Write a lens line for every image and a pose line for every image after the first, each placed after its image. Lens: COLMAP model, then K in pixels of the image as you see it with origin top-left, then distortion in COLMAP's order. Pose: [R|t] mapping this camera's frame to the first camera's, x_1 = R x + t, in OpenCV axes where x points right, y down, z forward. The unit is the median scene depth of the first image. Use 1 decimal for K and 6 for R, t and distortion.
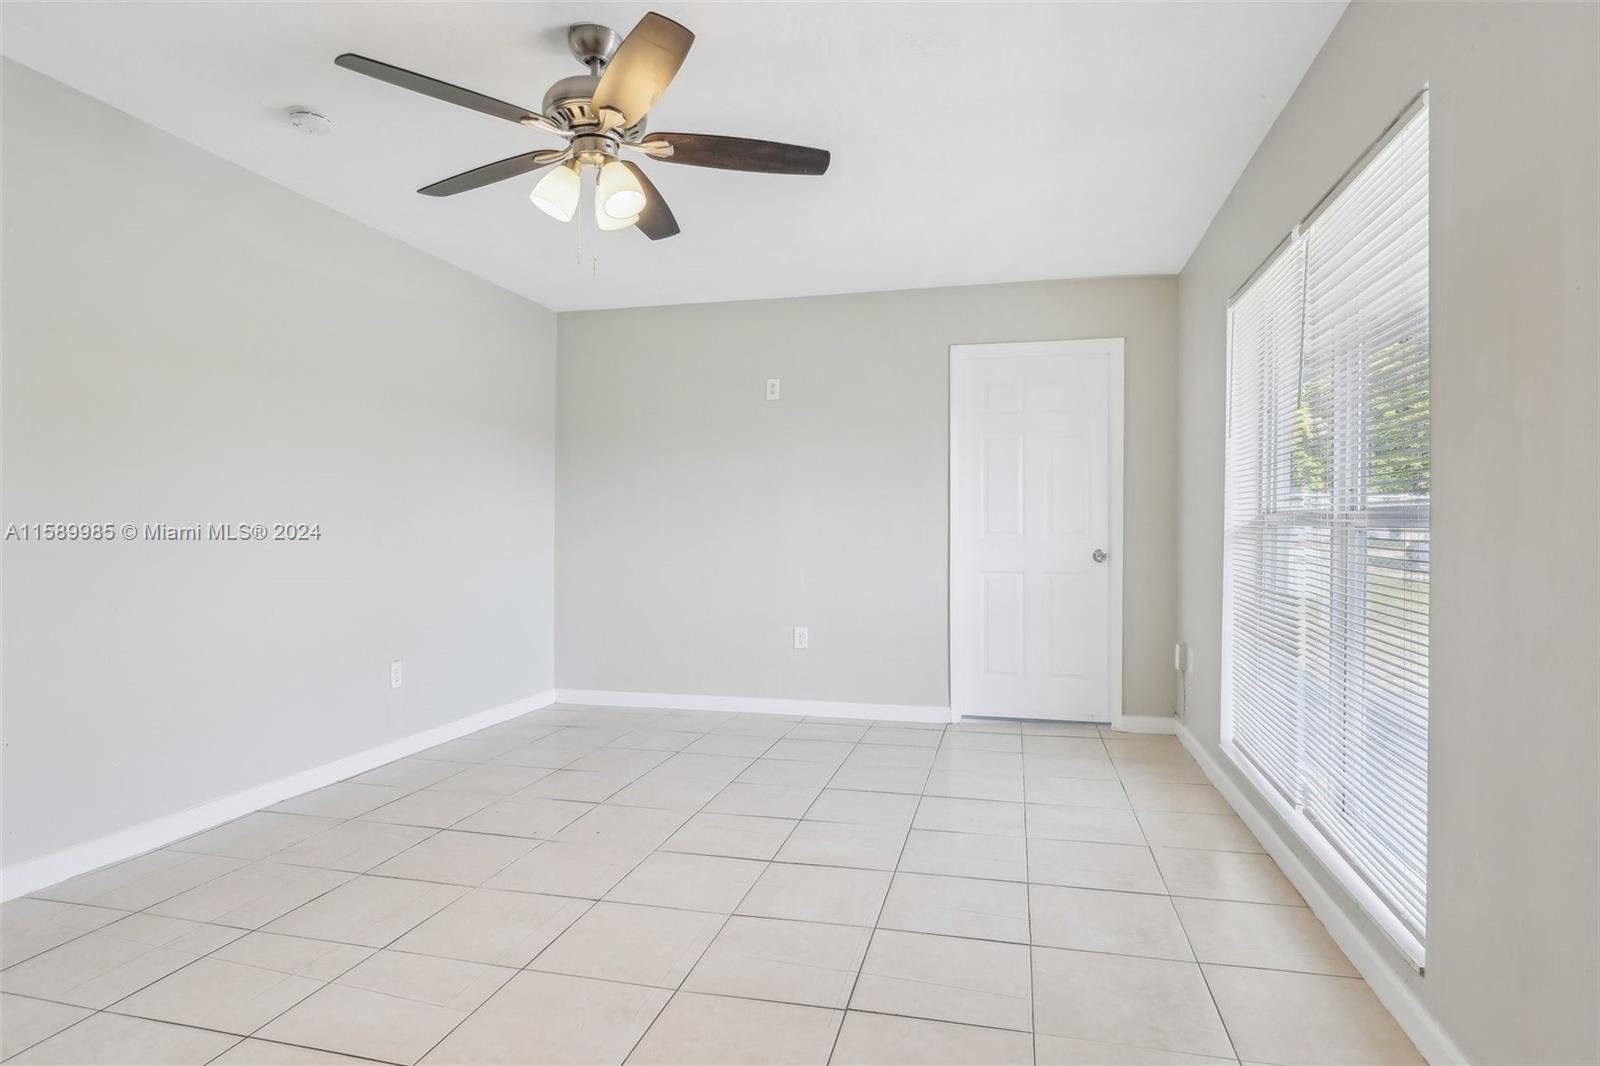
lens RADIAL K [[868.1, 0, 804.1], [0, 868.1, 531.1], [0, 0, 1]] dist [-0.011444, 0.002256]
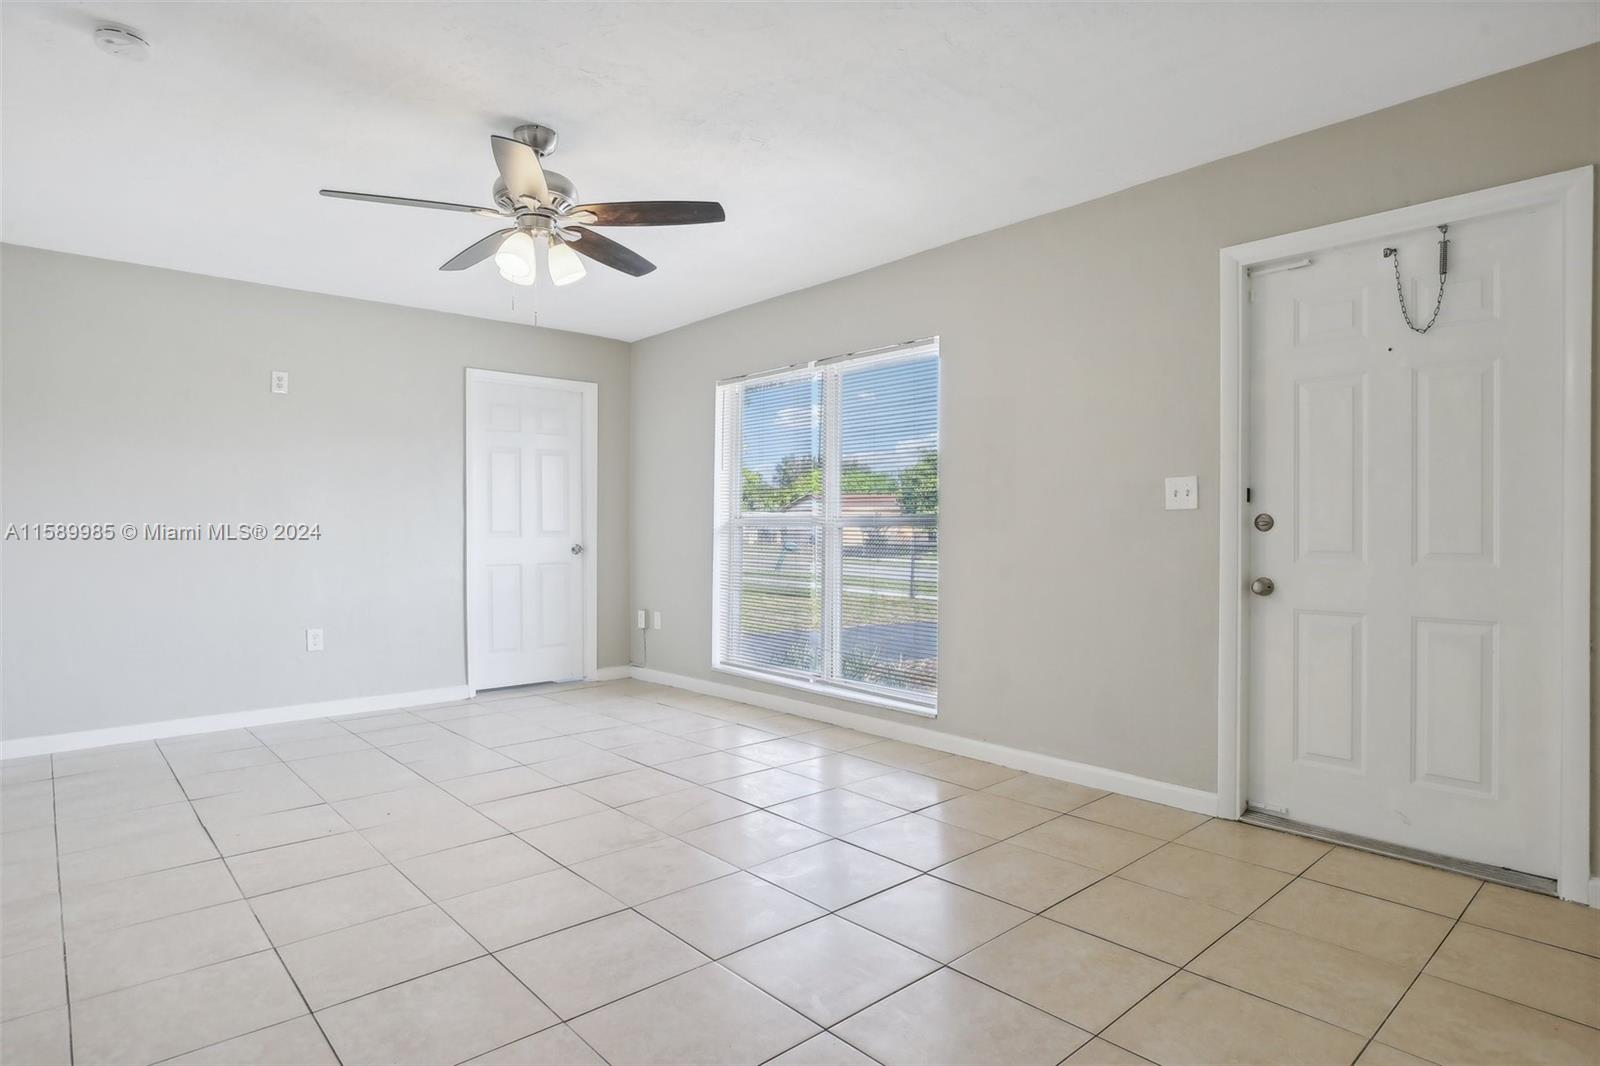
lens RADIAL K [[868.1, 0, 813.1], [0, 868.1, 531.3], [0, 0, 1]] dist [-0.011444, 0.002256]
pose [[0.560747, -0.004986, 0.827972, -0.527024], [0.006849, 0.999976, 0.001383, 0.002615], [-0.827959, 0.004895, 0.560767, -0.016002]]
